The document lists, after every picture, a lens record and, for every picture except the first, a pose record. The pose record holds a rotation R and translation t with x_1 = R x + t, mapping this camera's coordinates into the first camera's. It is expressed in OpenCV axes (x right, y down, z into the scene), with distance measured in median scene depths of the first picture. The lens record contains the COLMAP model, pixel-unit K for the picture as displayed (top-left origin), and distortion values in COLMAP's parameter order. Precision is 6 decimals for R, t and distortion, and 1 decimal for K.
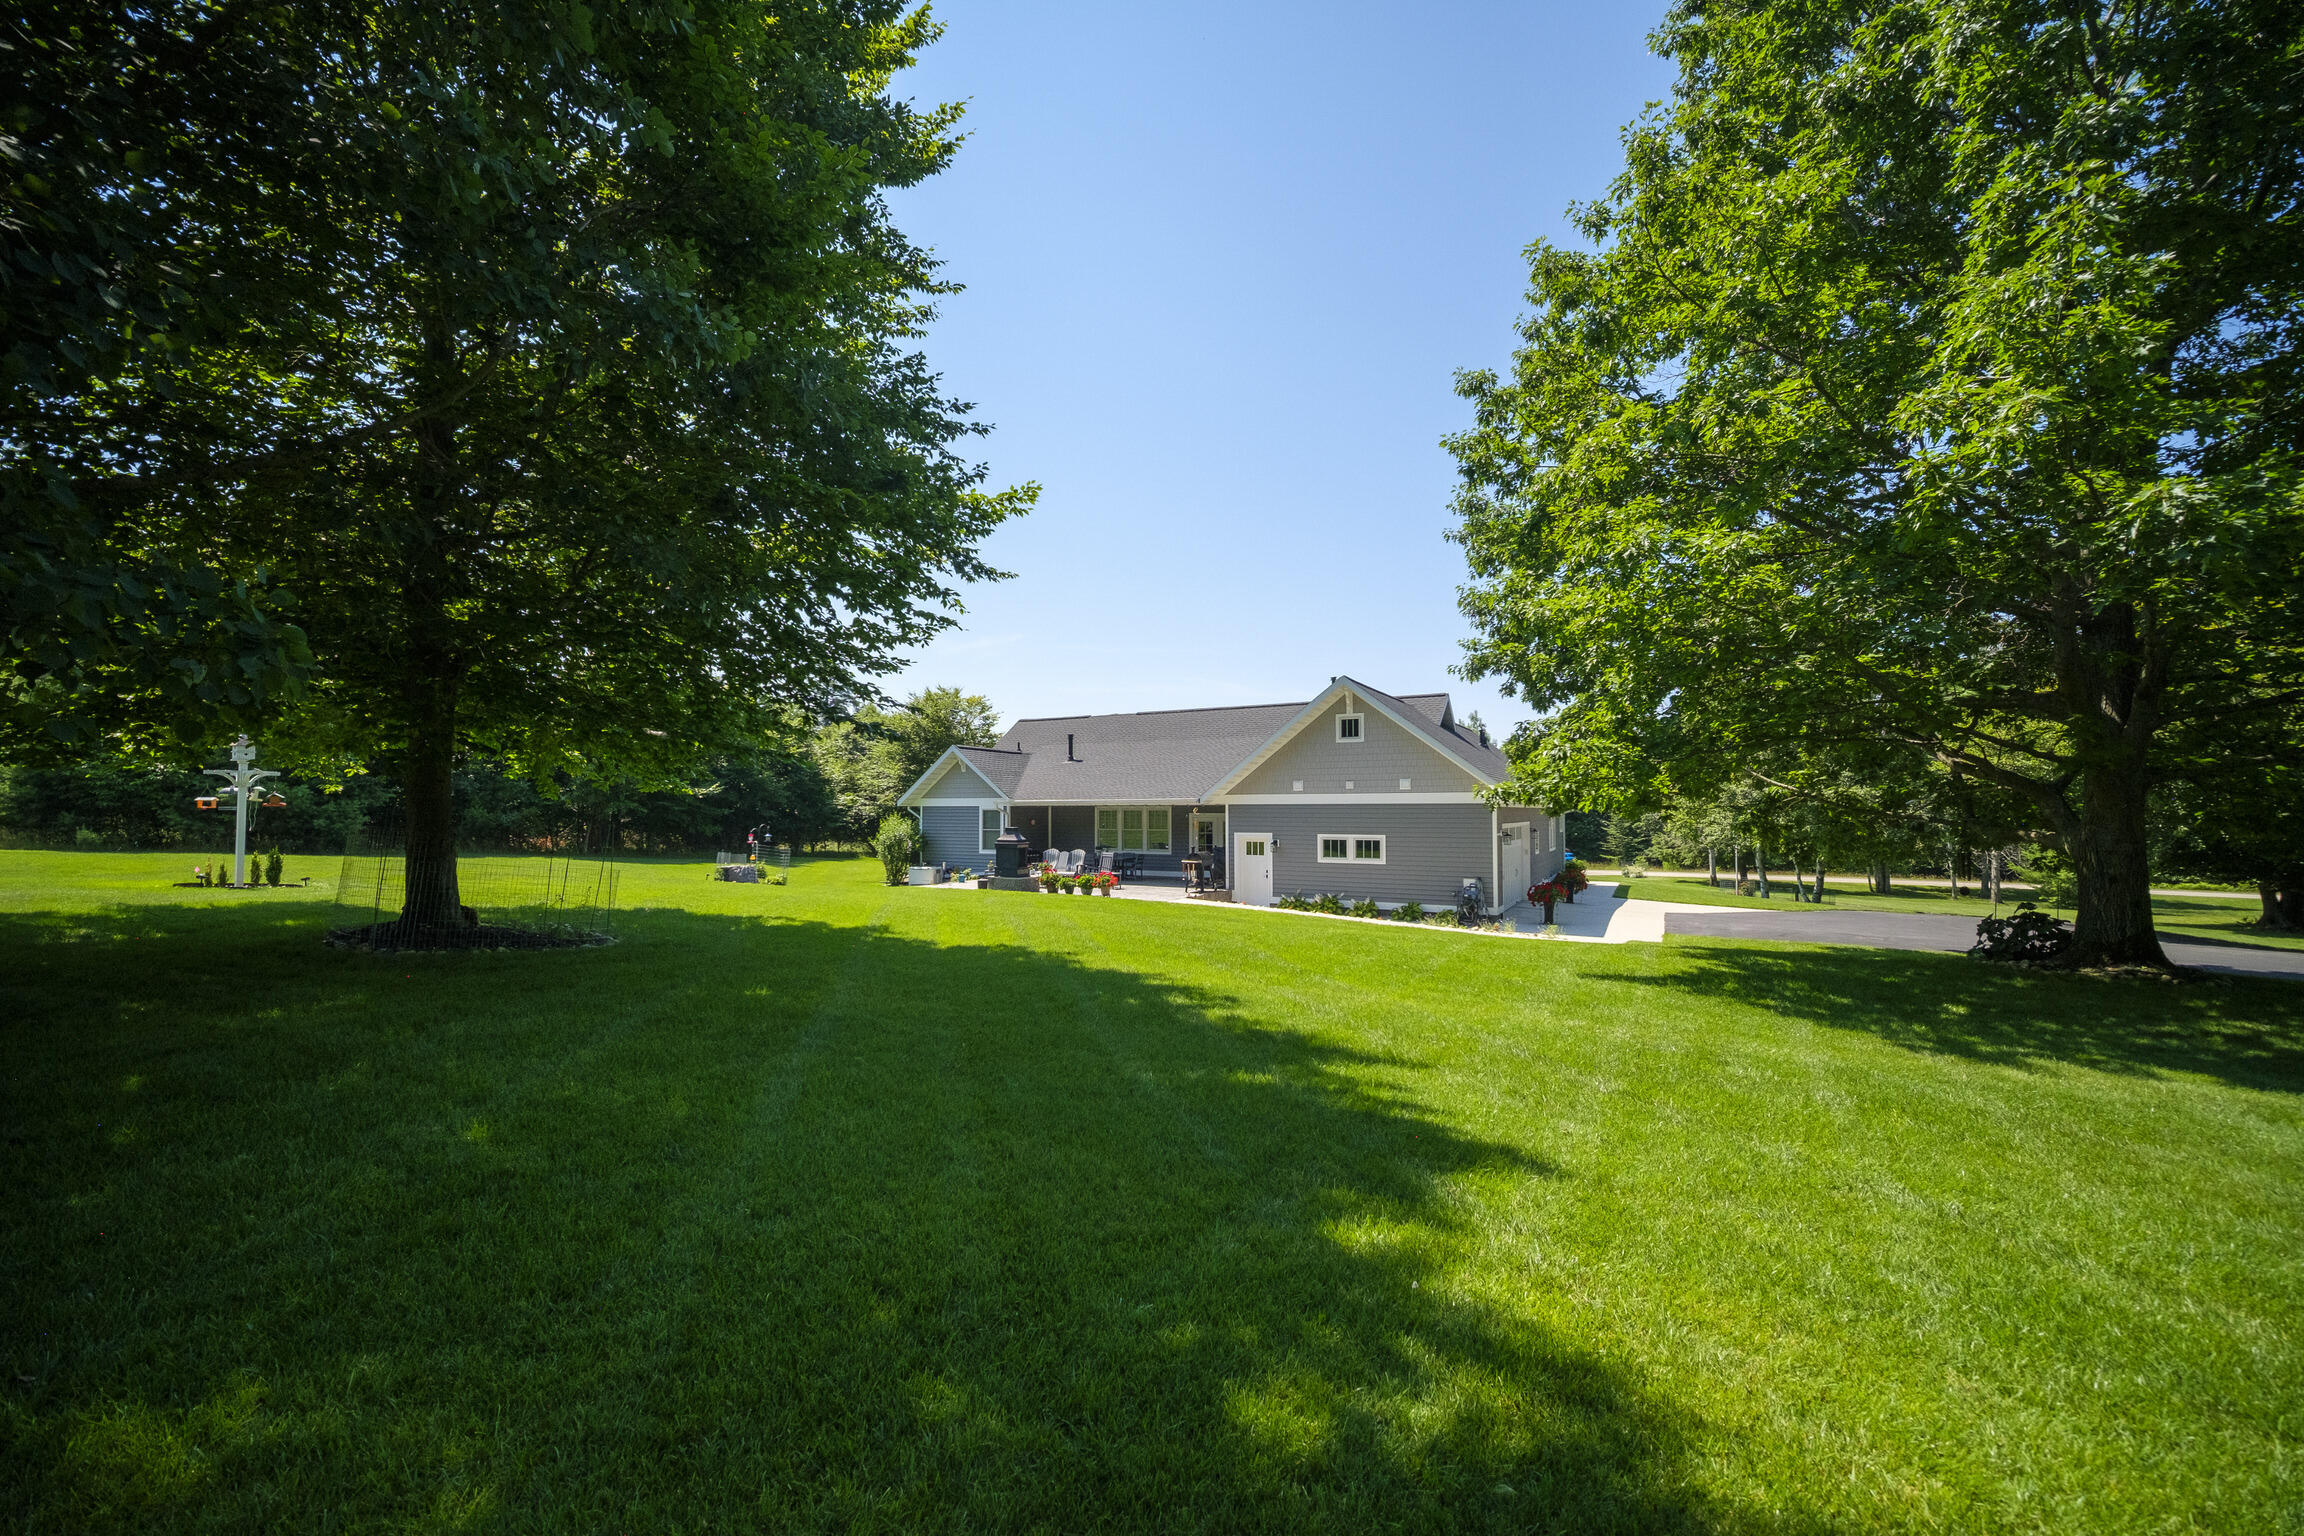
lens RADIAL K [[923.5, 0, 1149.8], [0, 923.5, 806.0], [0, 0, 1]] dist [-0.002361, -0.000200]
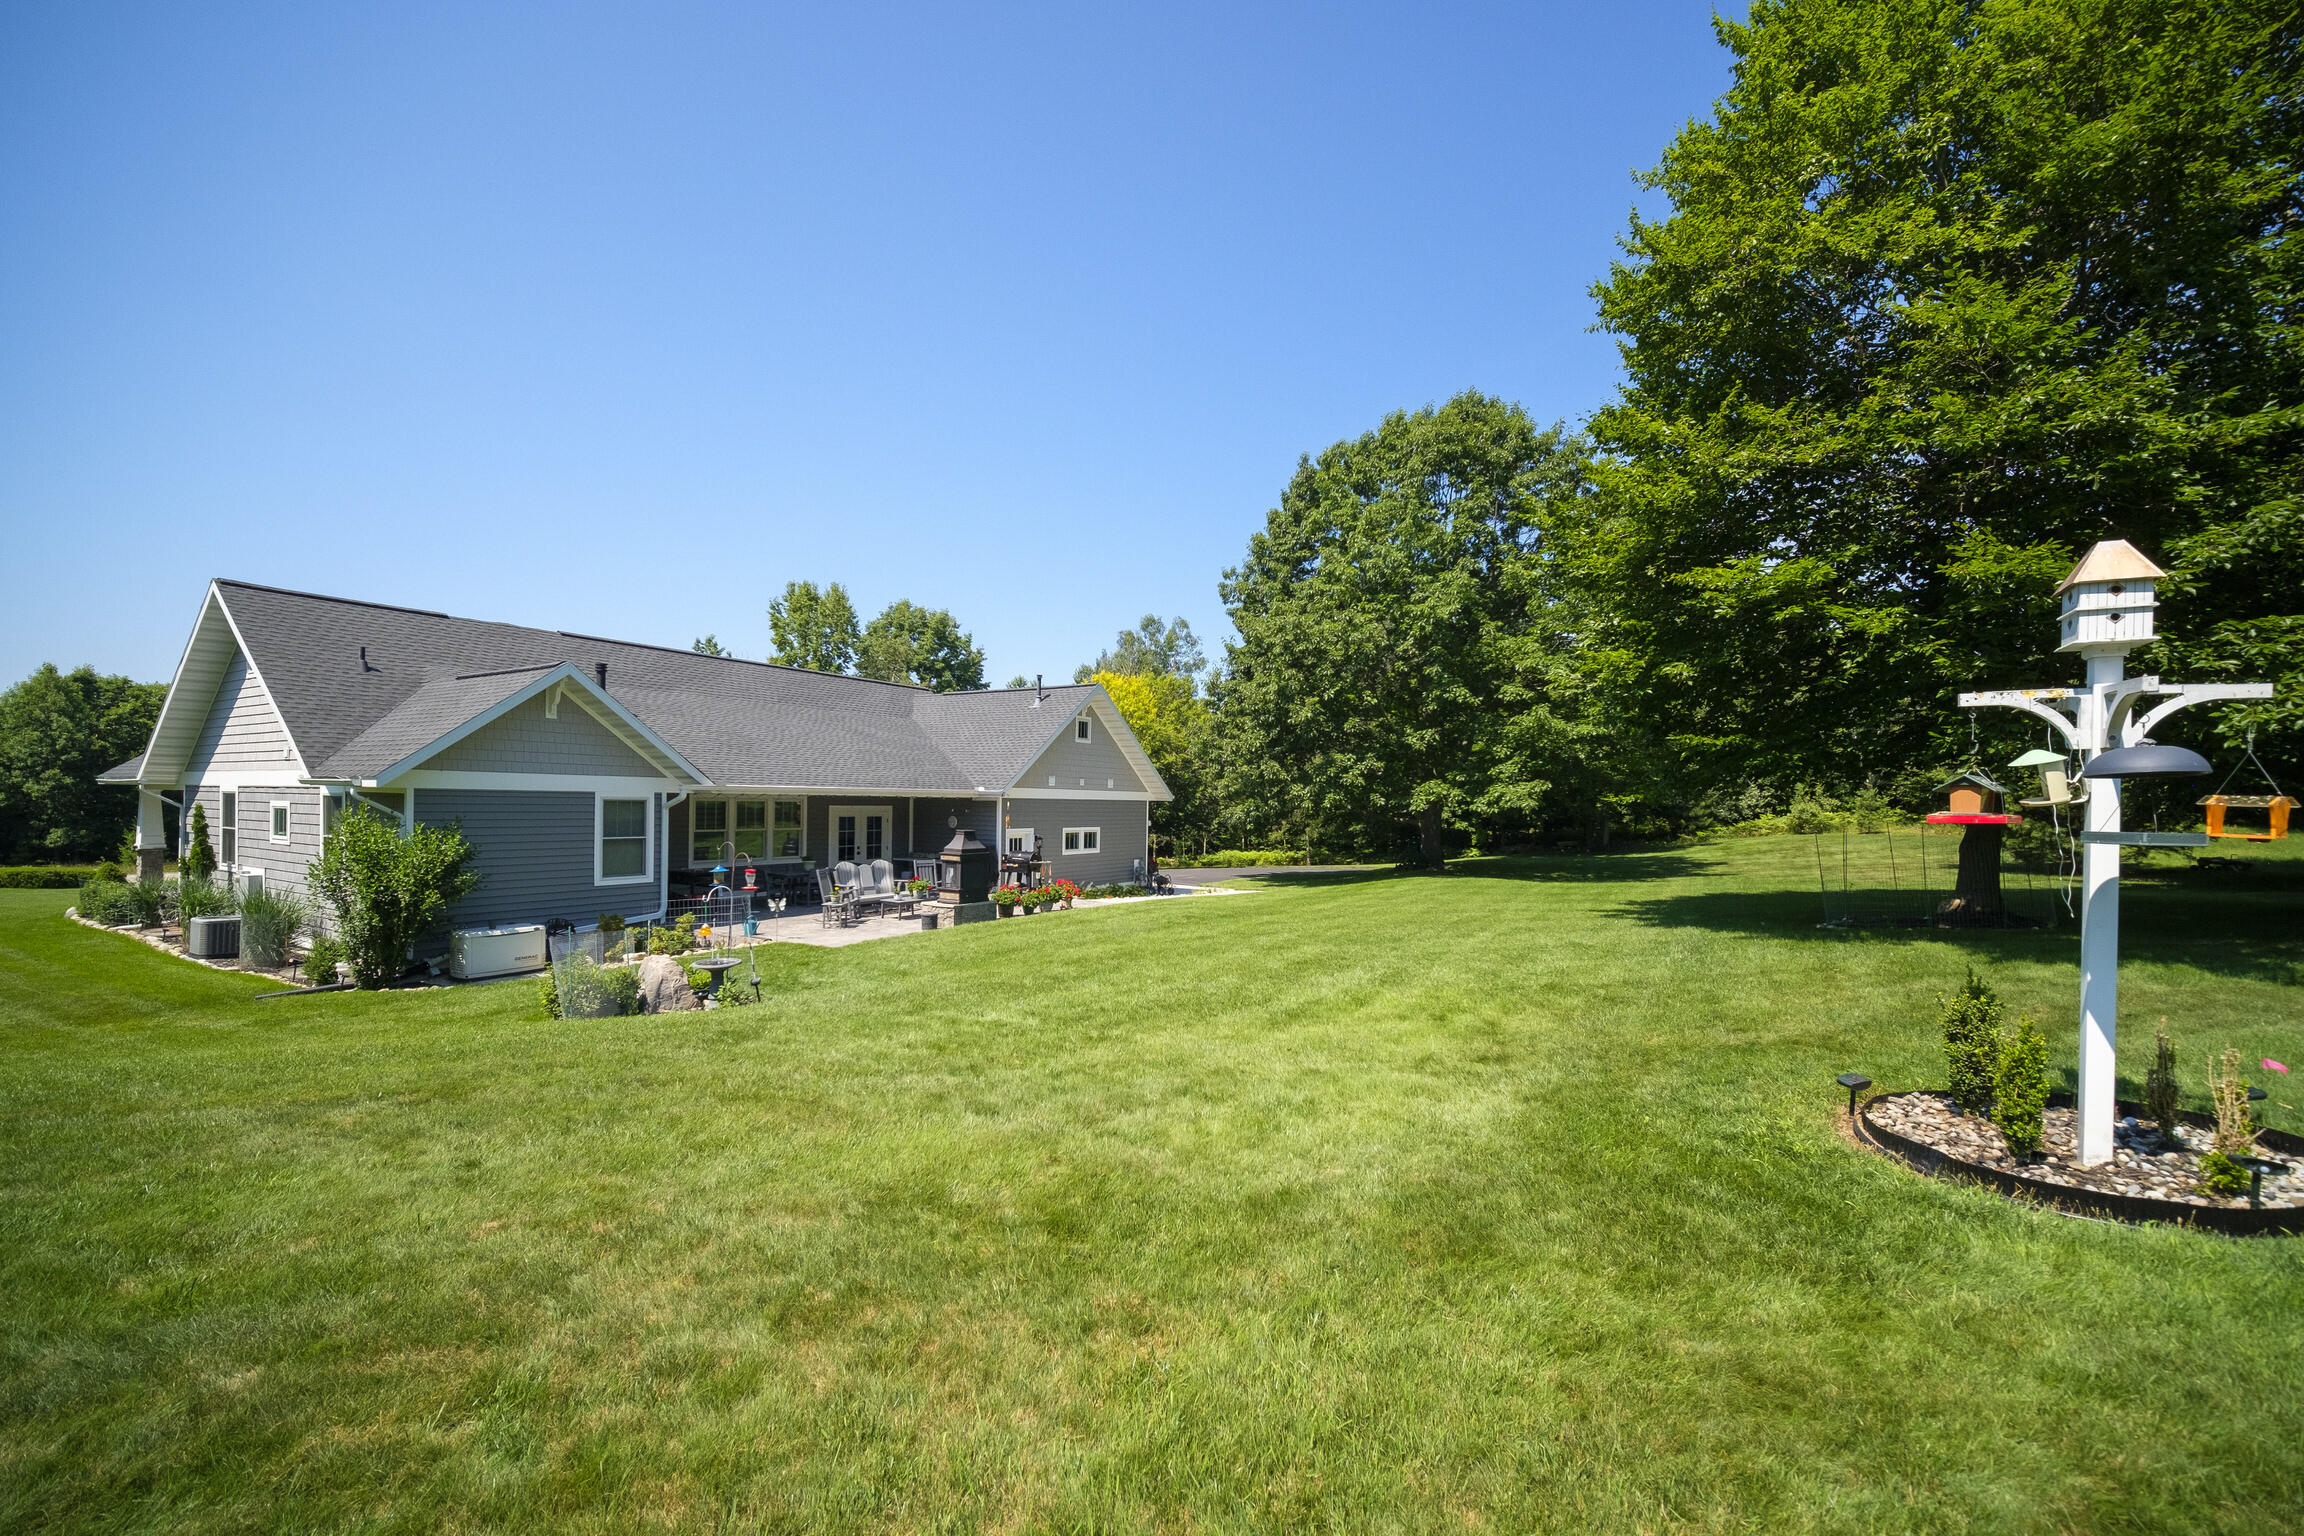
lens RADIAL K [[923.5, 0, 1149.8], [0, 923.5, 806.0], [0, 0, 1]] dist [-0.002361, -0.000200]
pose [[0.032125, -0.004247, 0.999475, -0.771094], [-0.022829, 0.999727, 0.004982, -0.001655], [-0.999223, -0.022977, 0.032019, 0.787320]]
